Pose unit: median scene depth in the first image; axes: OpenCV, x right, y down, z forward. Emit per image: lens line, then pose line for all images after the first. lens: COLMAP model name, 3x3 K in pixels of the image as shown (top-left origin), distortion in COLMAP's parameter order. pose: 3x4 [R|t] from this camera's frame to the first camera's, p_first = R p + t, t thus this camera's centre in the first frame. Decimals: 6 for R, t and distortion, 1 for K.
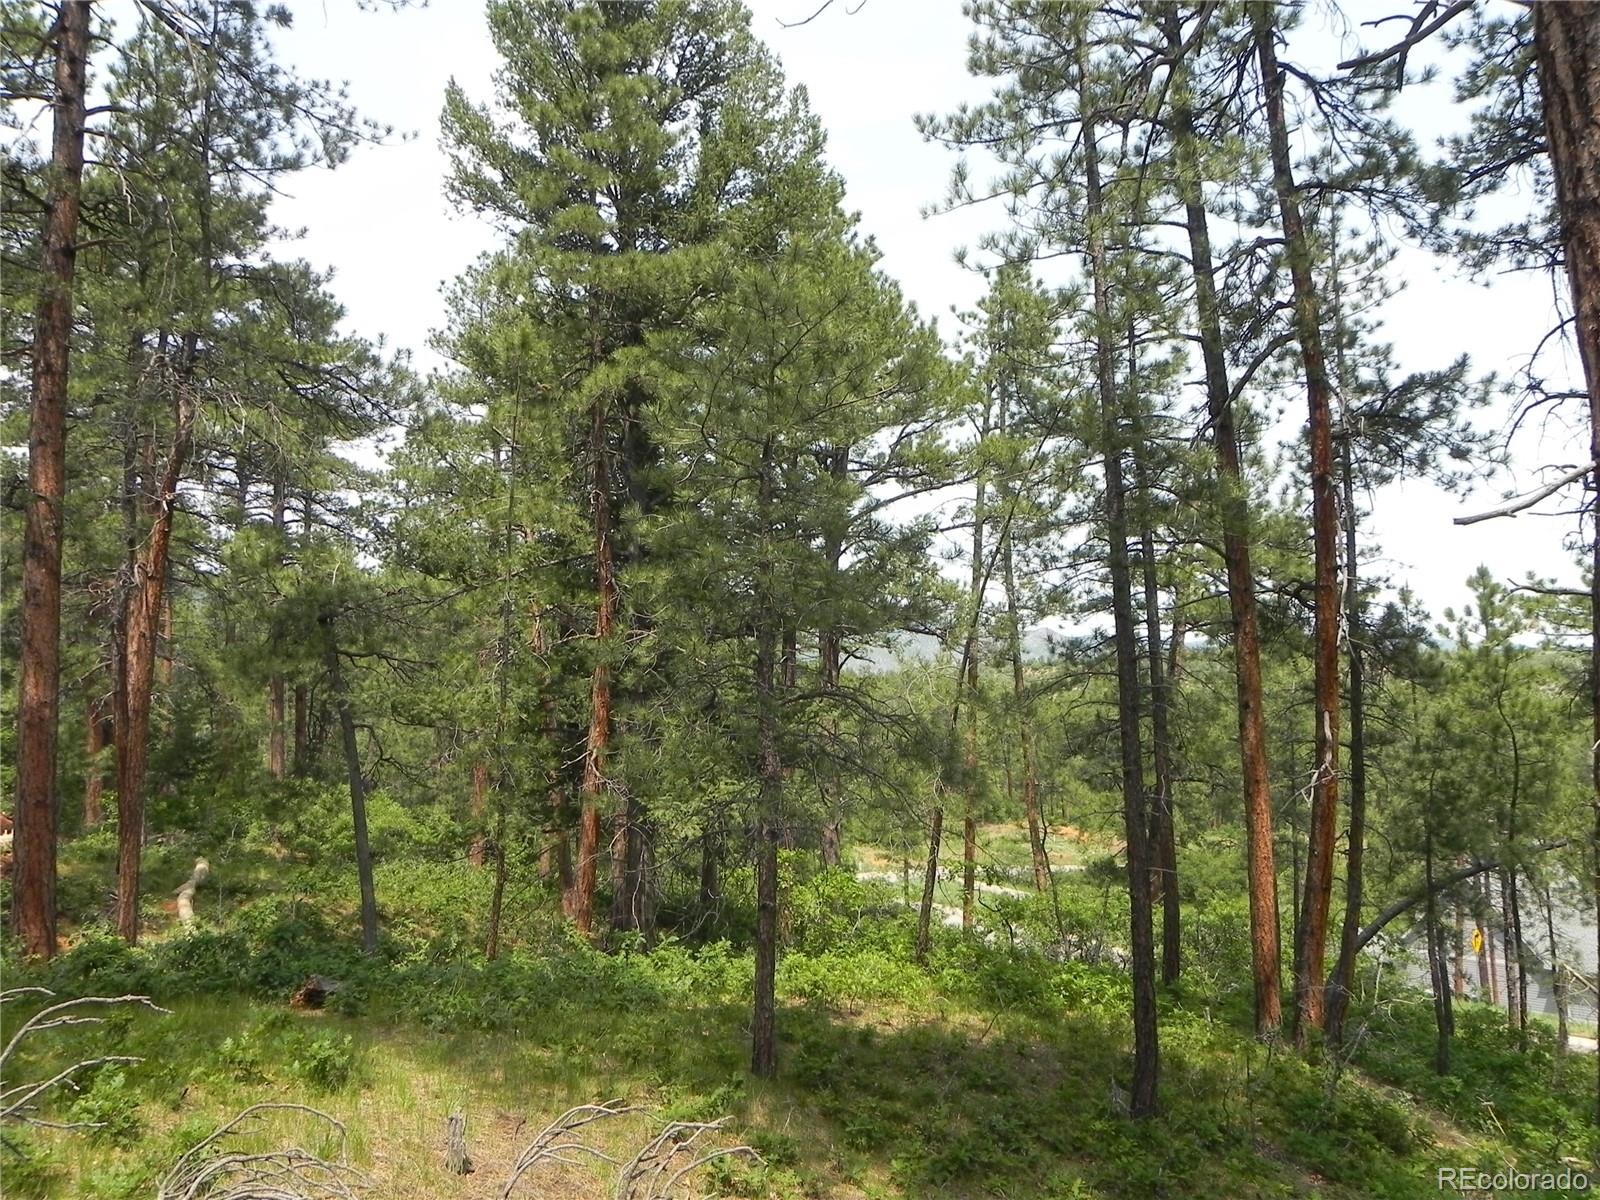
lens RADIAL K [[1222.9, 0, 812.1], [0, 1222.9, 601.1], [0, 0, 1]] dist [0.002185, -0.007277]
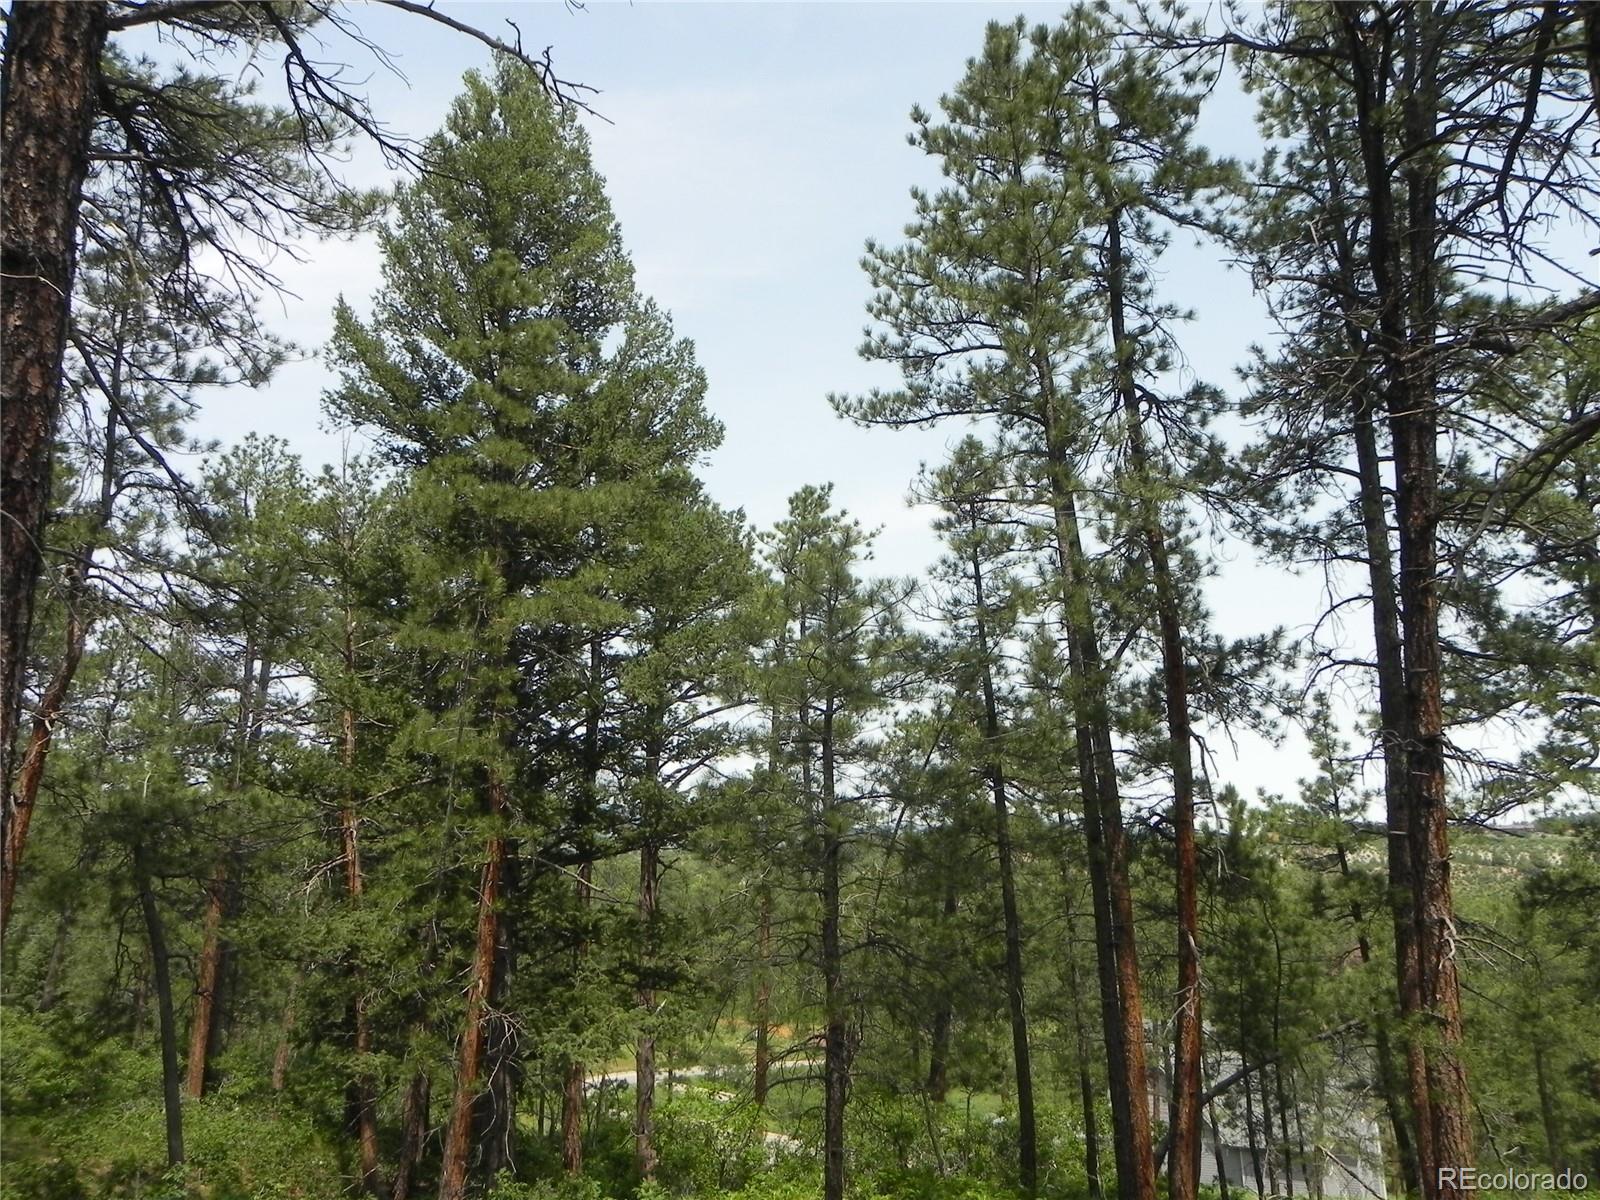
lens RADIAL K [[1202.3, 0, 834.6], [0, 1202.3, 586.3], [0, 0, 1]] dist [0.028143, -0.048154]
pose [[0.969372, 0.050899, 0.240266, -0.161753], [-0.009974, 0.985640, -0.168563, -0.030013], [-0.245396, 0.161004, 0.955960, -0.041238]]
